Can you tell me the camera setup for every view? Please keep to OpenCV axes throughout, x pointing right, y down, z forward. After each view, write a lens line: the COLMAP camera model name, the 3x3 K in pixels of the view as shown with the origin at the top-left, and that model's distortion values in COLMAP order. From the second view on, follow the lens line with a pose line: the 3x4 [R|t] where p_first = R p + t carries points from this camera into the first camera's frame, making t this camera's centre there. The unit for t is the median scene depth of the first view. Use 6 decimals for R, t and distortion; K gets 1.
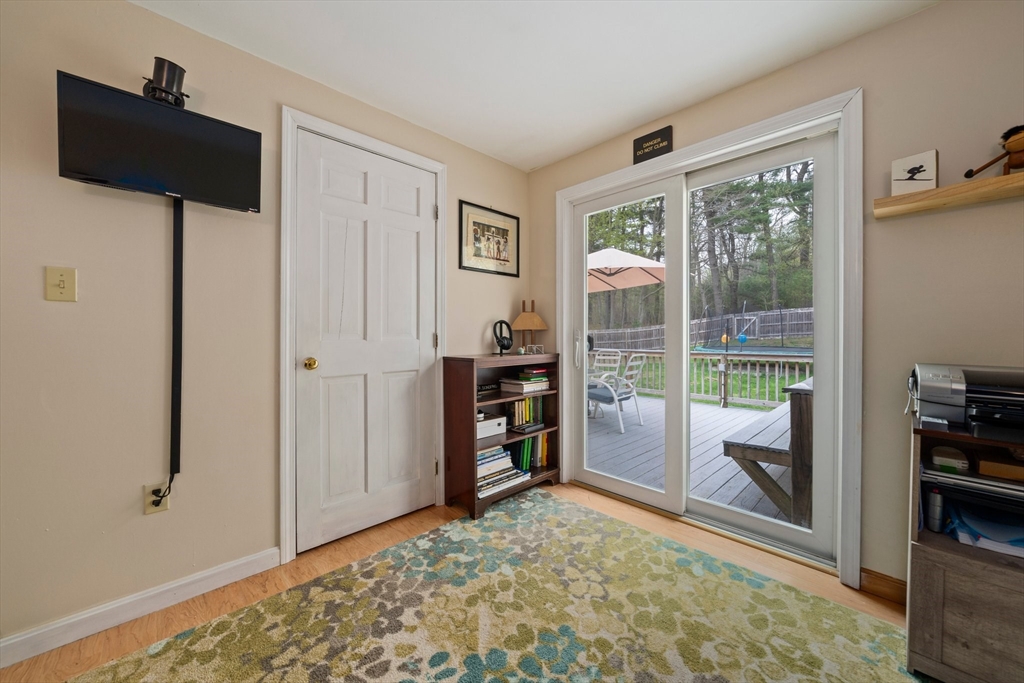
lens RADIAL K [[377.9, 0, 508.5], [0, 377.9, 338.9], [0, 0, 1]] dist [-0.006685, 0.000481]
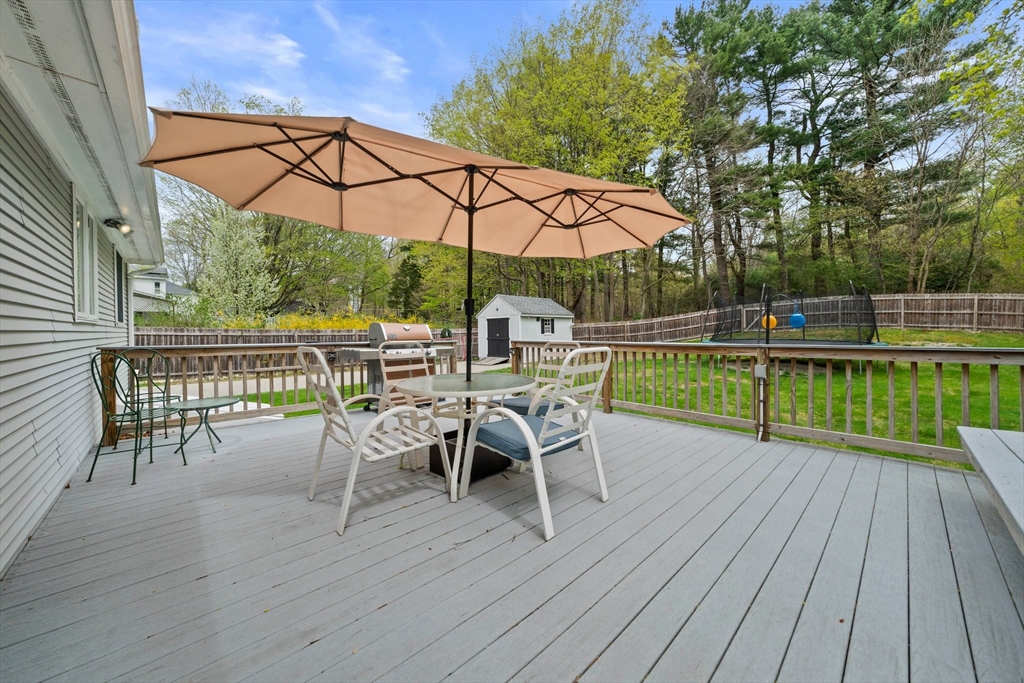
lens RADIAL K [[363.2, 0, 509.3], [0, 363.2, 336.7], [0, 0, 1]] dist [-0.004433, 0.000097]
pose [[0.999733, -0.006407, -0.022181, 0.534496], [0.006523, 0.999965, 0.005148, 0.049300], [0.022147, -0.005292, 0.999741, 1.188271]]
